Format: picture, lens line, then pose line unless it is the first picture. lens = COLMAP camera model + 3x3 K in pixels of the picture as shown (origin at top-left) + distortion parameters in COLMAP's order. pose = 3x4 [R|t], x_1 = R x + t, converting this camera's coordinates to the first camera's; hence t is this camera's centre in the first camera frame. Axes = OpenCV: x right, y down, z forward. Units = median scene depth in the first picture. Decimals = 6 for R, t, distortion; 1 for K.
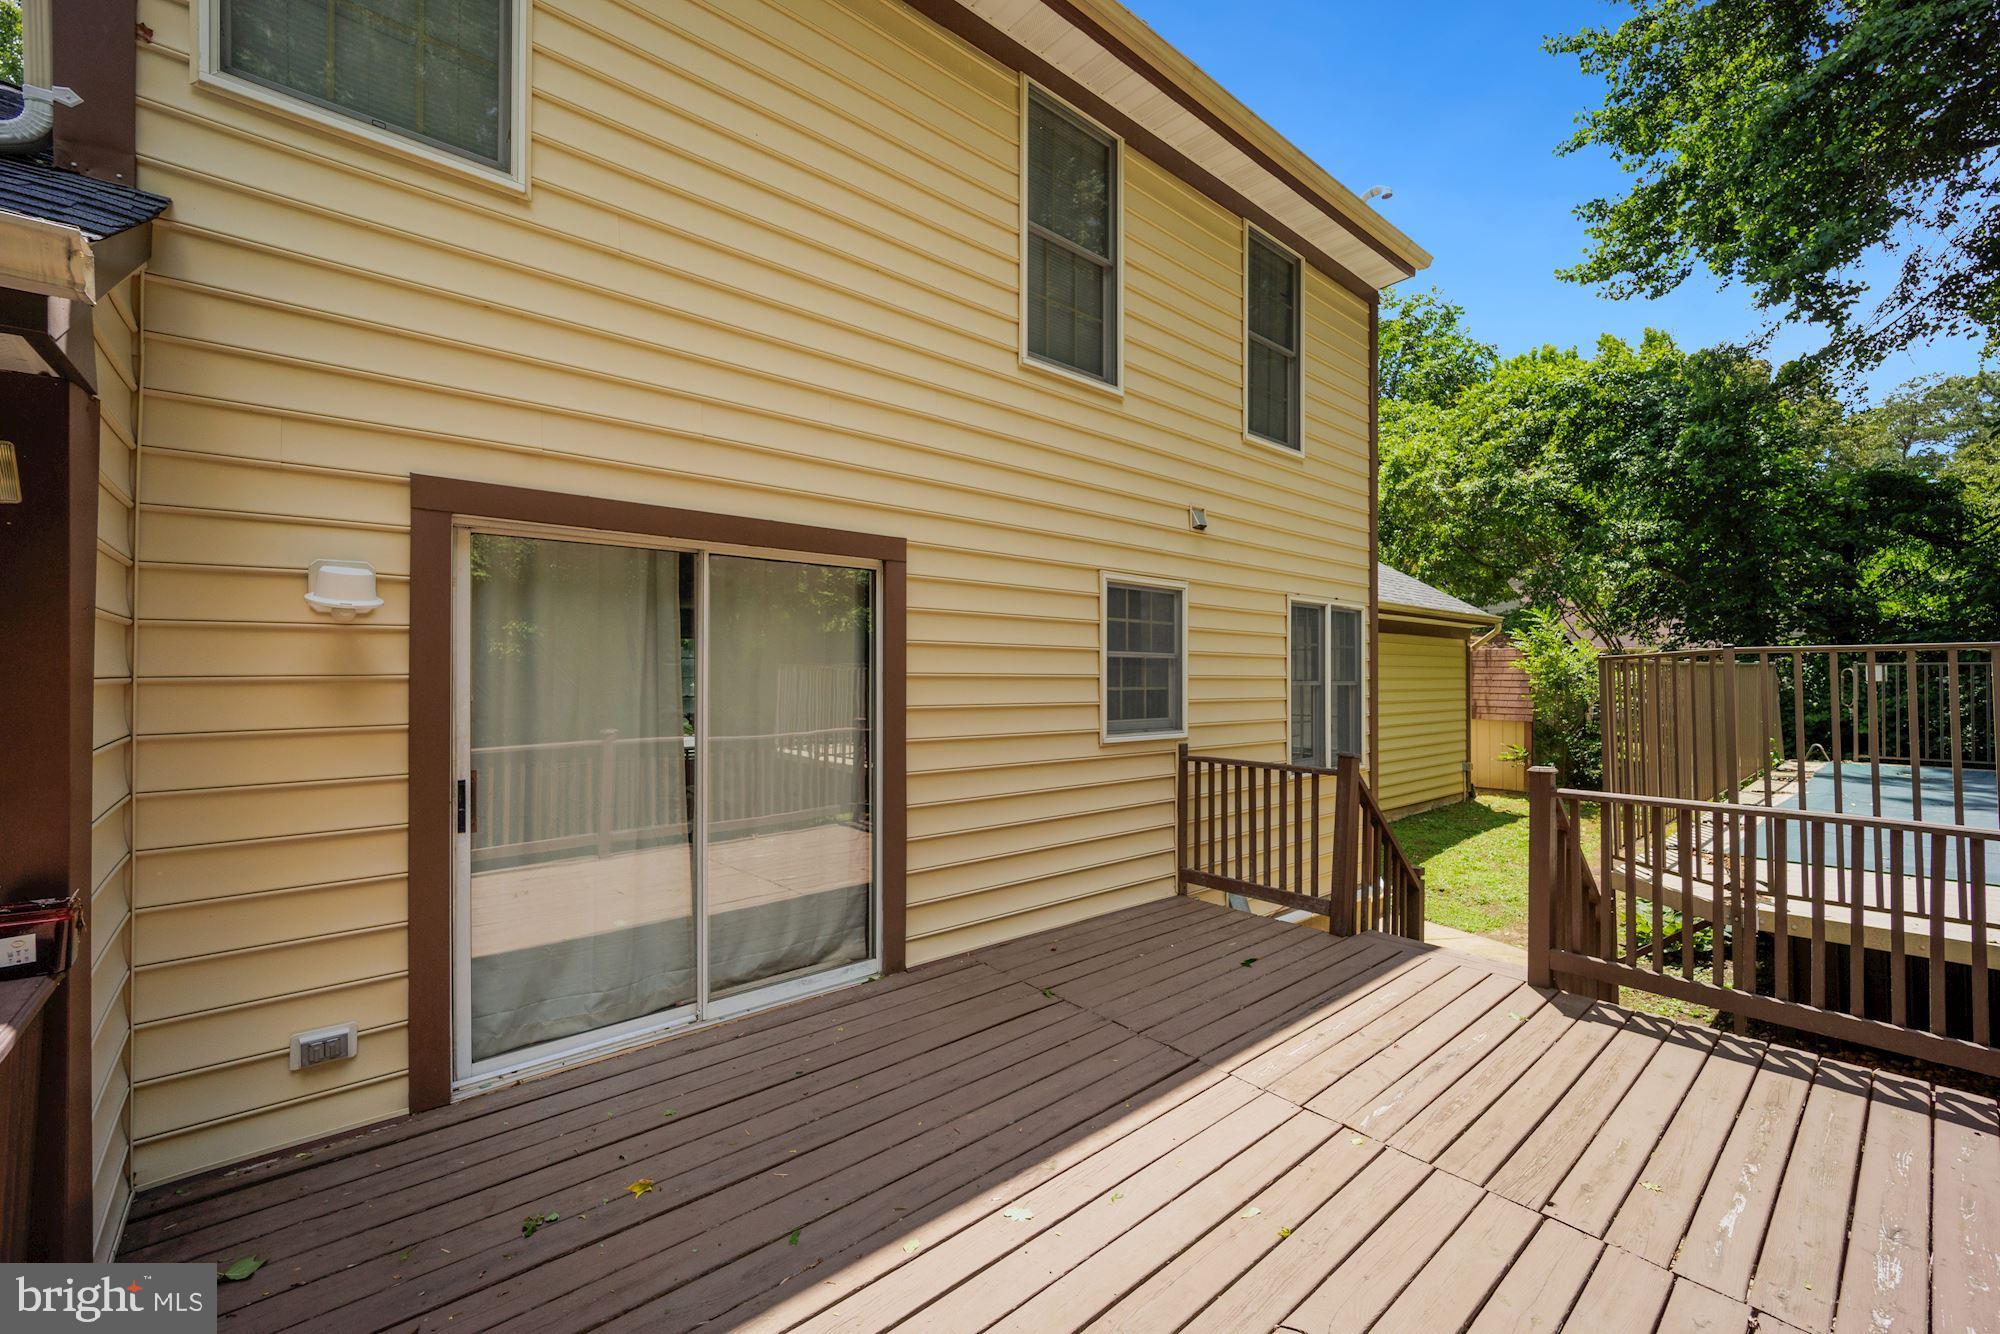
lens RADIAL K [[816.6, 0, 1007.0], [0, 816.6, 675.0], [0, 0, 1]] dist [-0.001072, 0.002729]
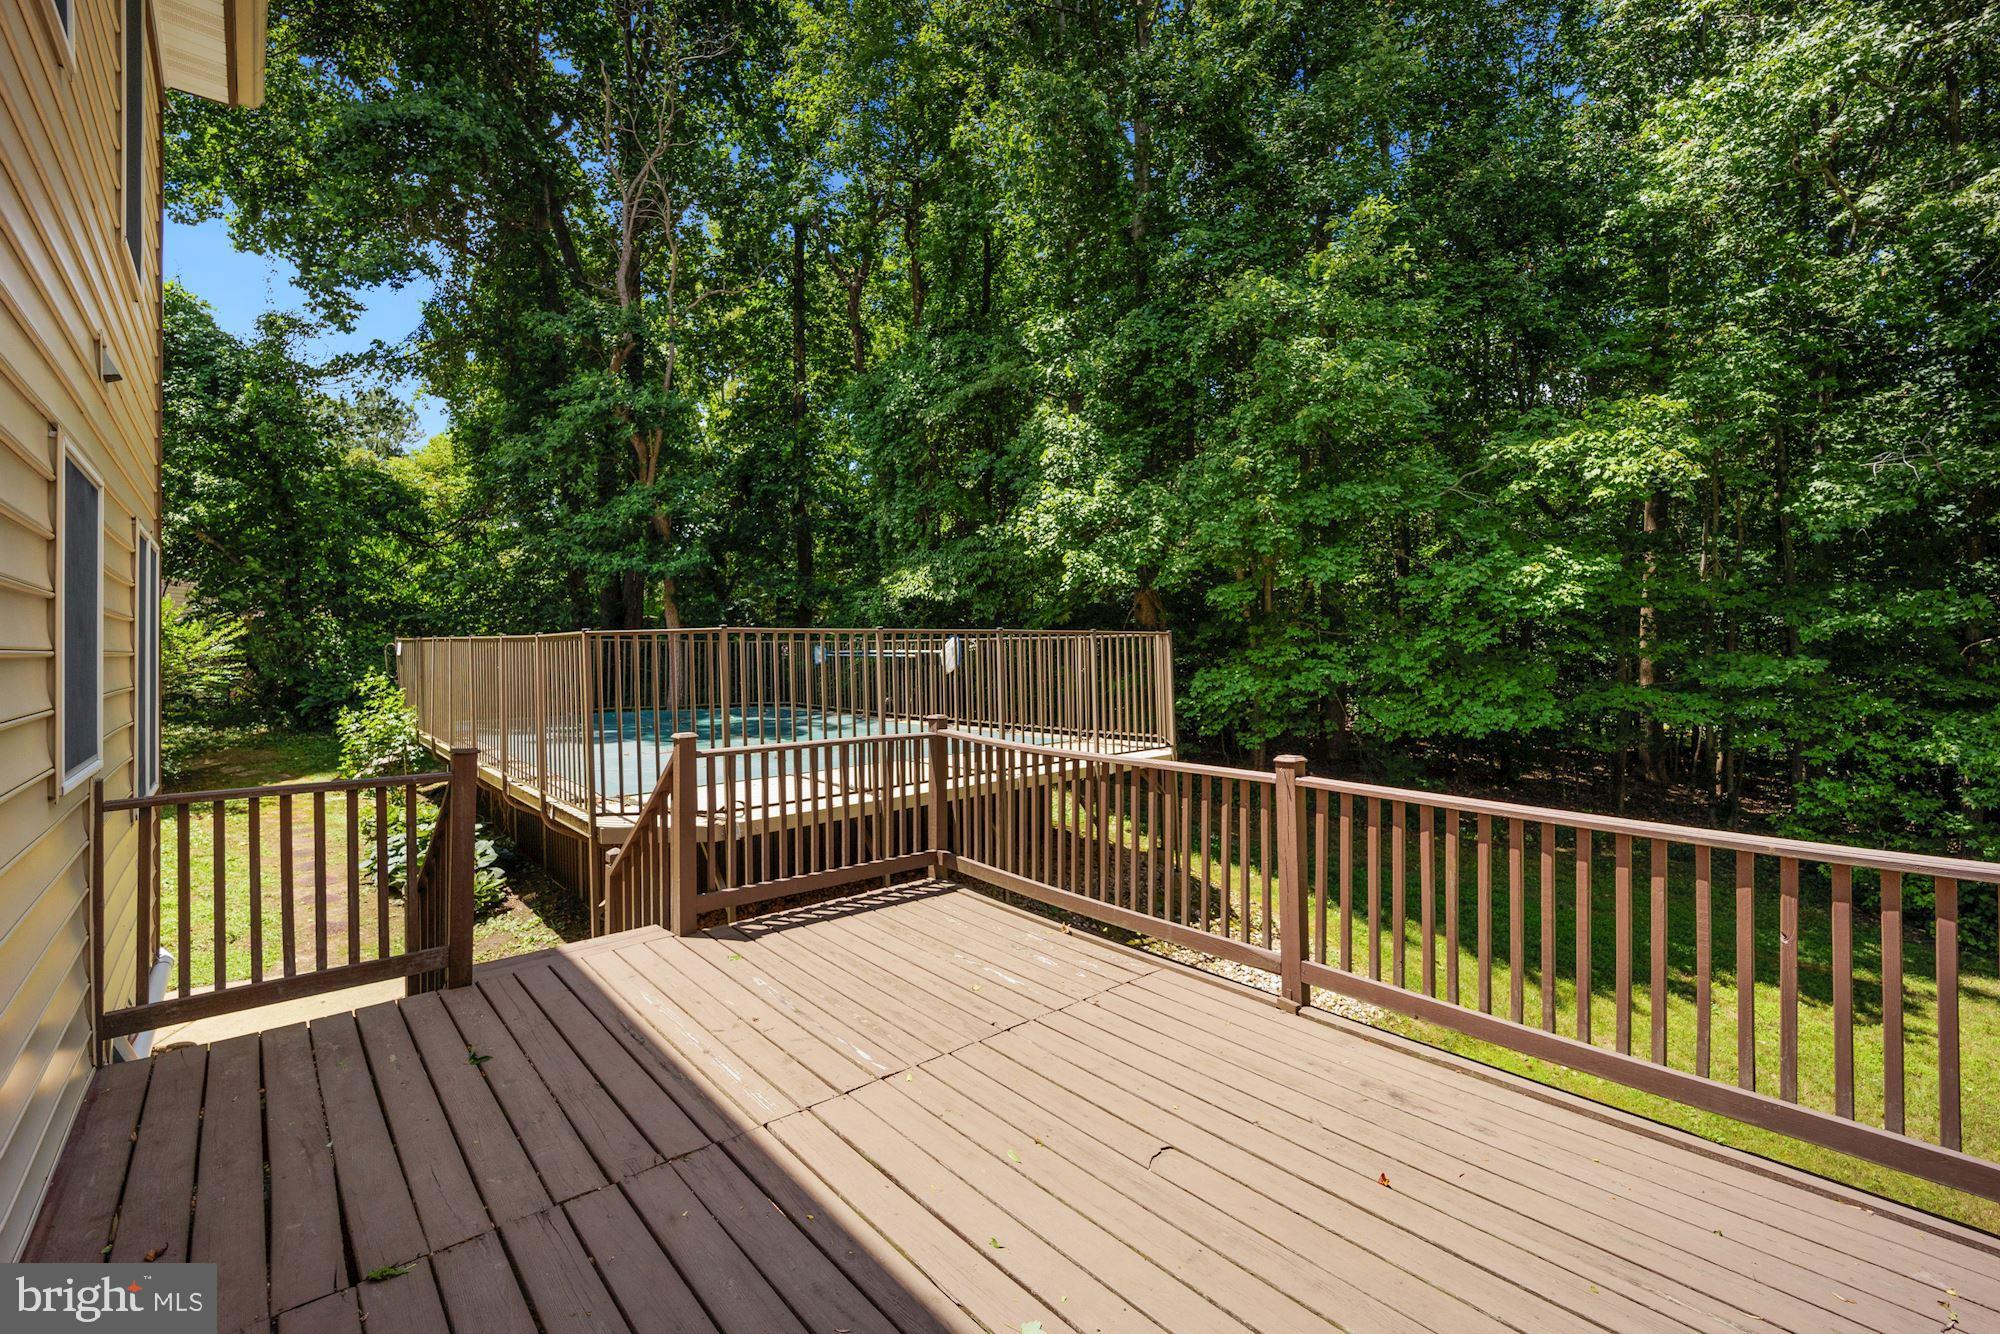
lens RADIAL K [[816.6, 0, 999.7], [0, 816.6, 649.5], [0, 0, 1]] dist [-0.001072, 0.002729]
pose [[-0.019520, 0.004686, 0.999798, -0.499581], [-0.002809, 0.999985, -0.004742, 0.006891], [-0.999806, -0.002901, -0.019506, 0.682953]]
